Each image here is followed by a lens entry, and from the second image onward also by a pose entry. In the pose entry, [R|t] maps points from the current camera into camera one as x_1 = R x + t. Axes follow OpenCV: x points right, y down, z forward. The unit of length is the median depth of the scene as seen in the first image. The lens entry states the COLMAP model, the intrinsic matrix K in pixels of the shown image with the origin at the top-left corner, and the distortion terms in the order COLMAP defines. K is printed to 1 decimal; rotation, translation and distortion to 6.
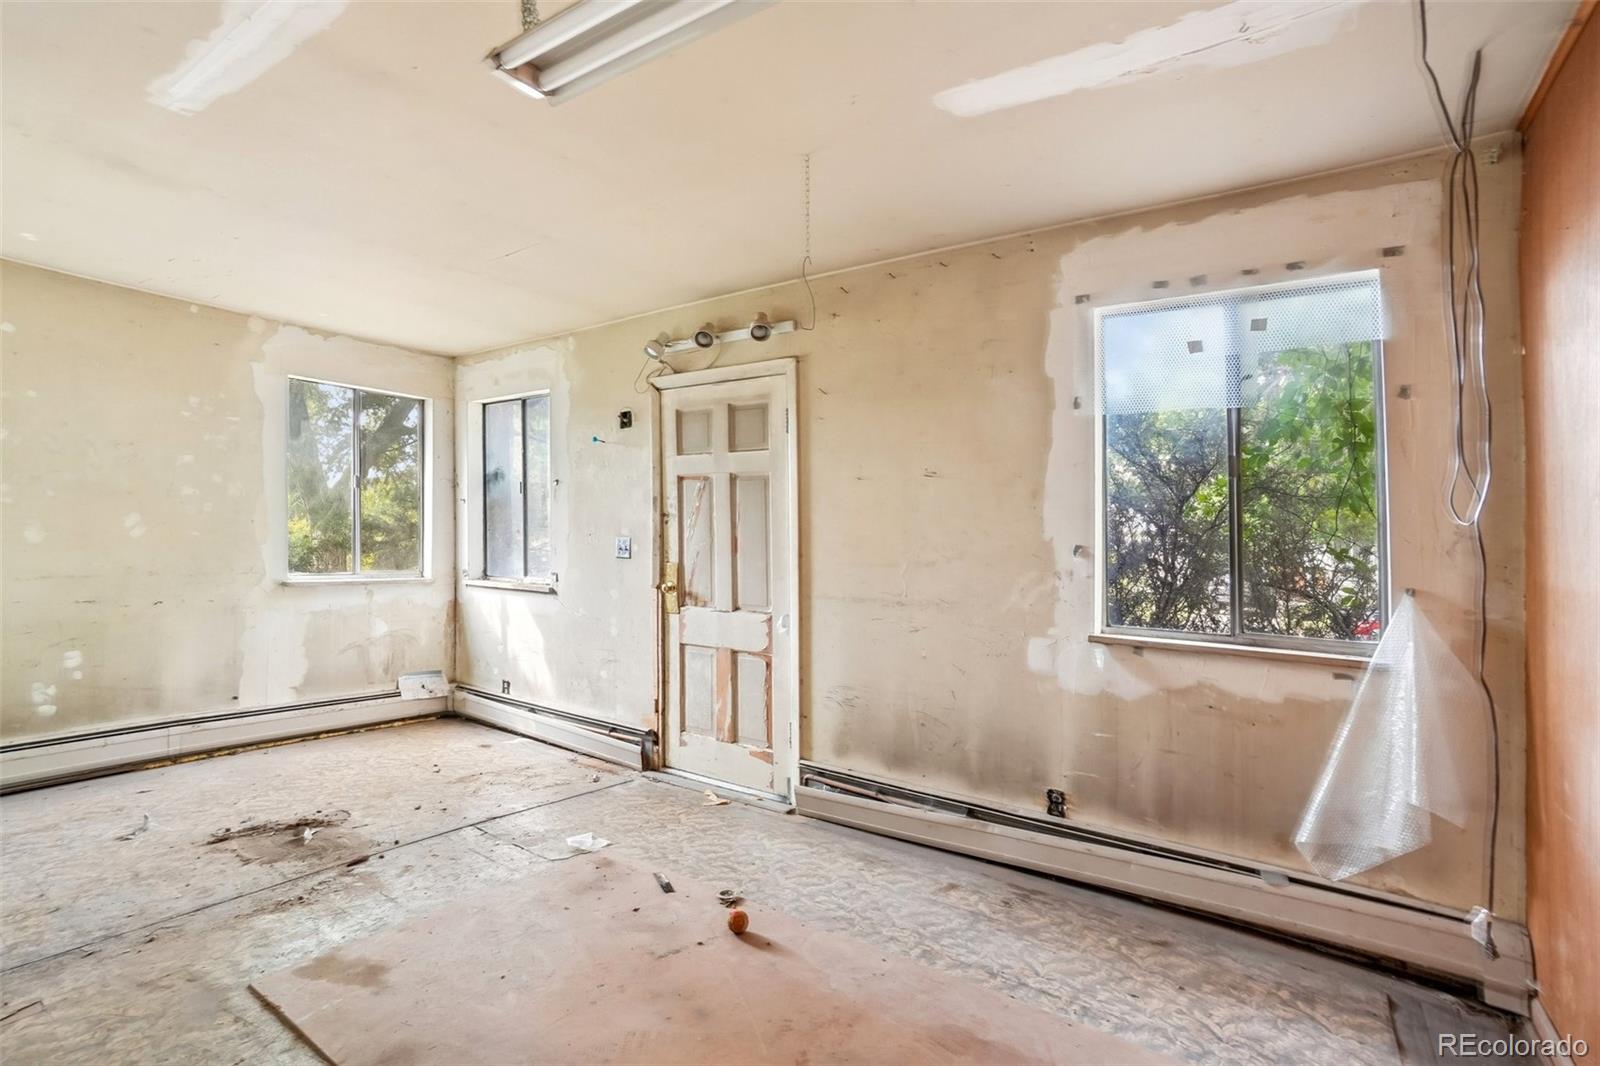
lens RADIAL K [[752.1, 0, 743.3], [0, 752.1, 536.7], [0, 0, 1]] dist [-0.039128, 0.018681]
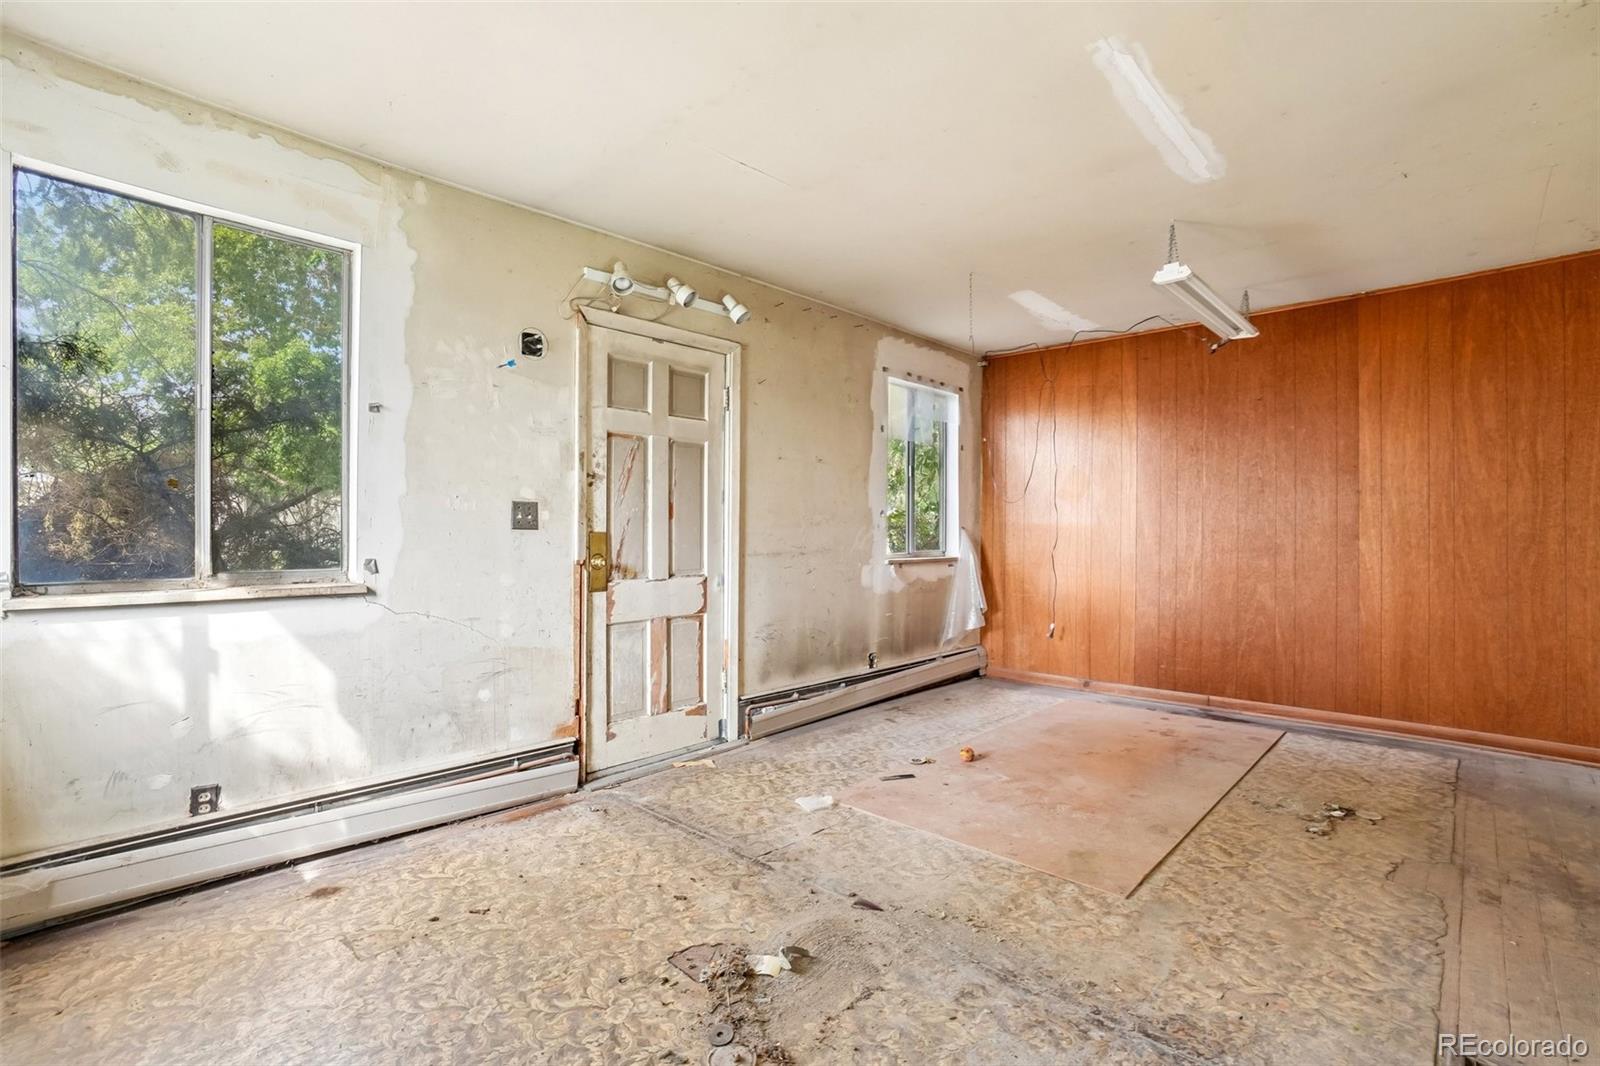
lens RADIAL K [[752.1, 0, 802.1], [0, 752.1, 528.7], [0, 0, 1]] dist [-0.039128, 0.018681]
pose [[0.117160, -0.031746, 0.992606, -0.968025], [-0.013847, 0.999340, 0.033595, -0.001355], [-0.993016, -0.017681, 0.116643, 0.714261]]
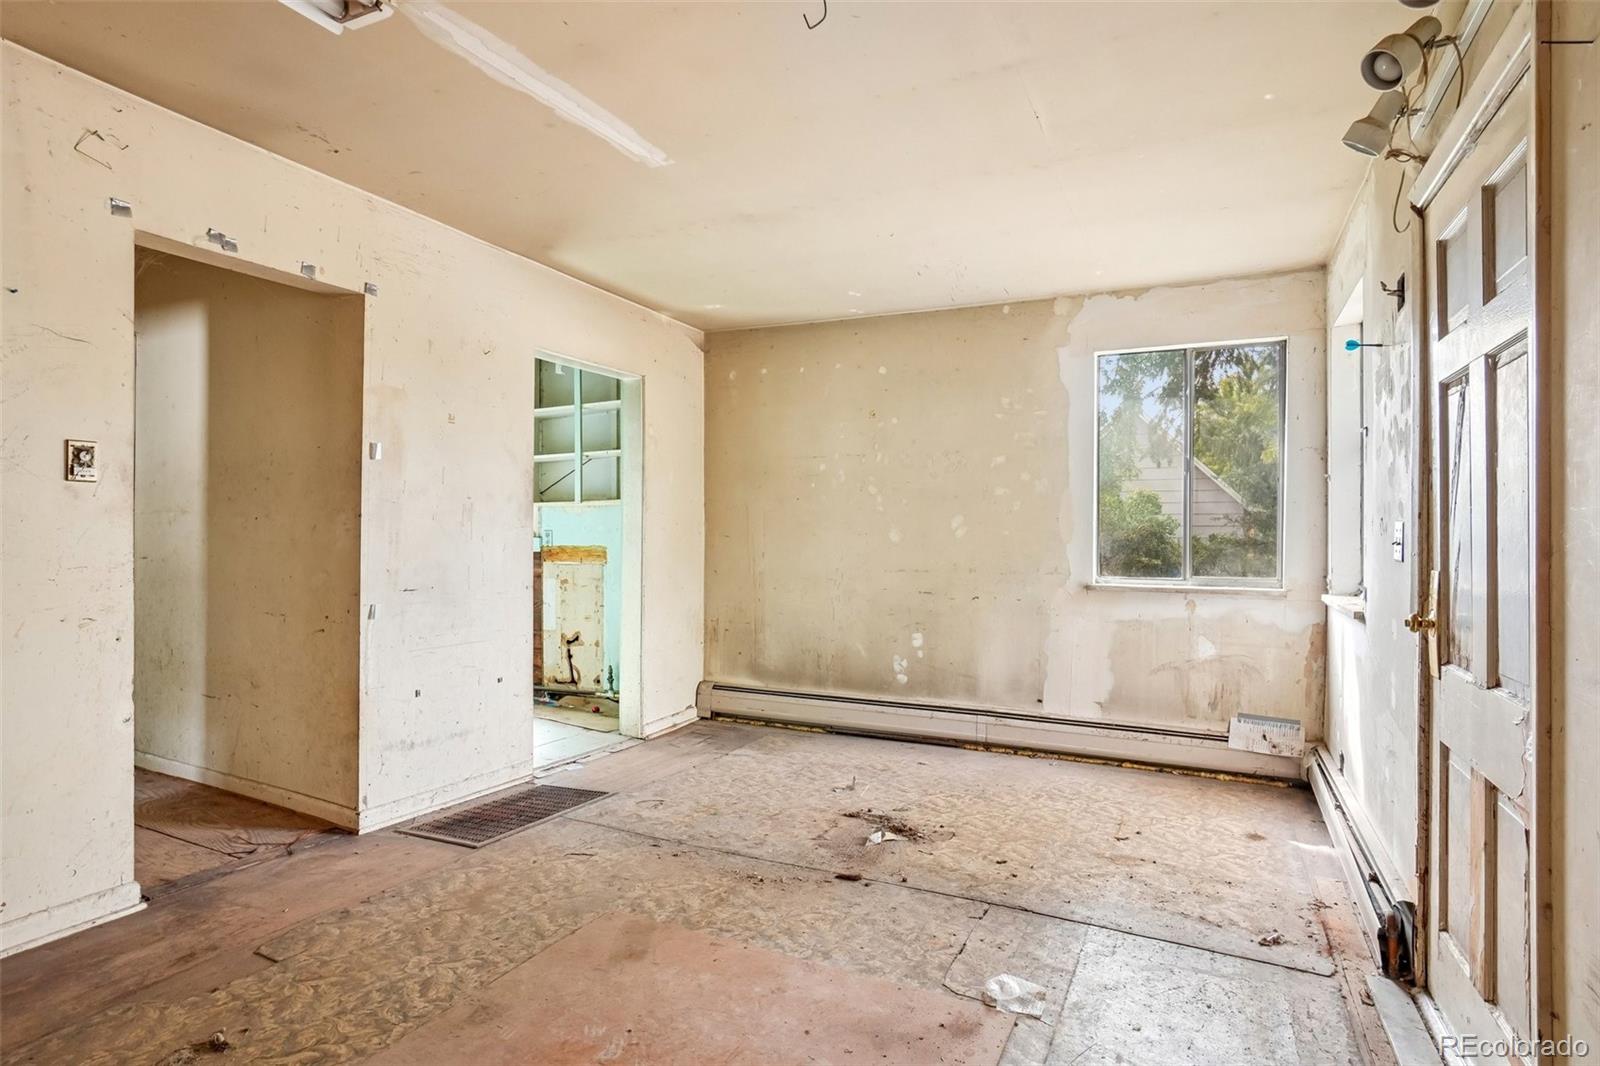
lens RADIAL K [[829.4, 0, 830.4], [0, 829.4, 572.1], [0, 0, 1]] dist [-0.028547, -0.000580]
pose [[0.218500, 0.020973, -0.975611, 0.343765], [0.007416, 0.999704, 0.023151, 0.023649], [0.975809, -0.012294, 0.218280, 0.549327]]
